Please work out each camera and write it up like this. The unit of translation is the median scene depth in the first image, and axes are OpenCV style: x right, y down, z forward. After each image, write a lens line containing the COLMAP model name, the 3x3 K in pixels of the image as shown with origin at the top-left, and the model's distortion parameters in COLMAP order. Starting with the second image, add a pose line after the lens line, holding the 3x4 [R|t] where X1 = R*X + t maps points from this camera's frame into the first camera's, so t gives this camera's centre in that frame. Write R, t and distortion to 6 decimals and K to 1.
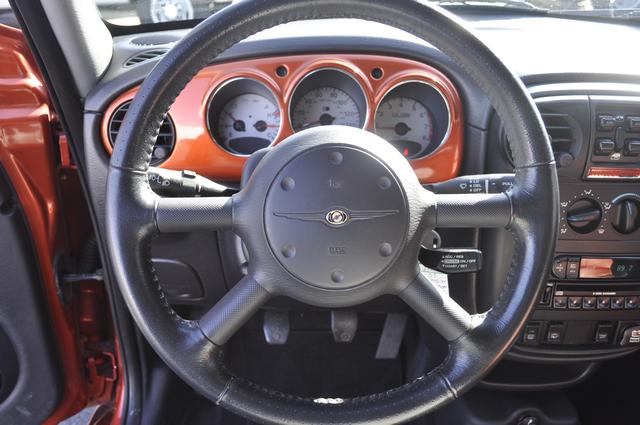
lens RADIAL K [[538.3, 0, 321.1], [0, 538.3, 212.0], [0, 0, 1]] dist [-0.039620, 0.007451]
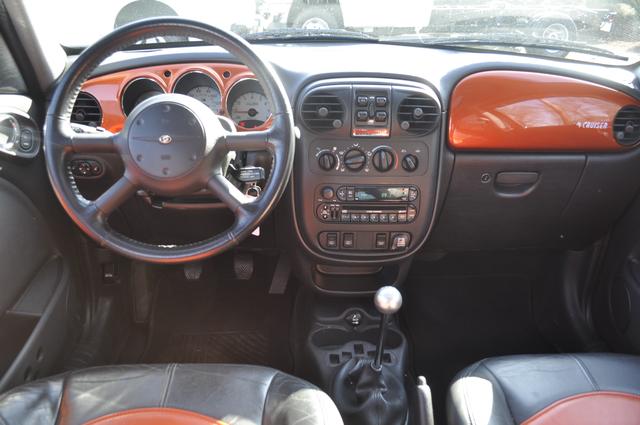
lens RADIAL K [[521.5, 0, 318.7], [0, 521.5, 212.6], [0, 0, 1]] dist [-0.009834, -0.005080]
pose [[0.999967, -0.008014, -0.001335, 0.386485], [0.007900, 0.997481, -0.070498, 0.272948], [0.001896, 0.070485, 0.997511, -0.543042]]
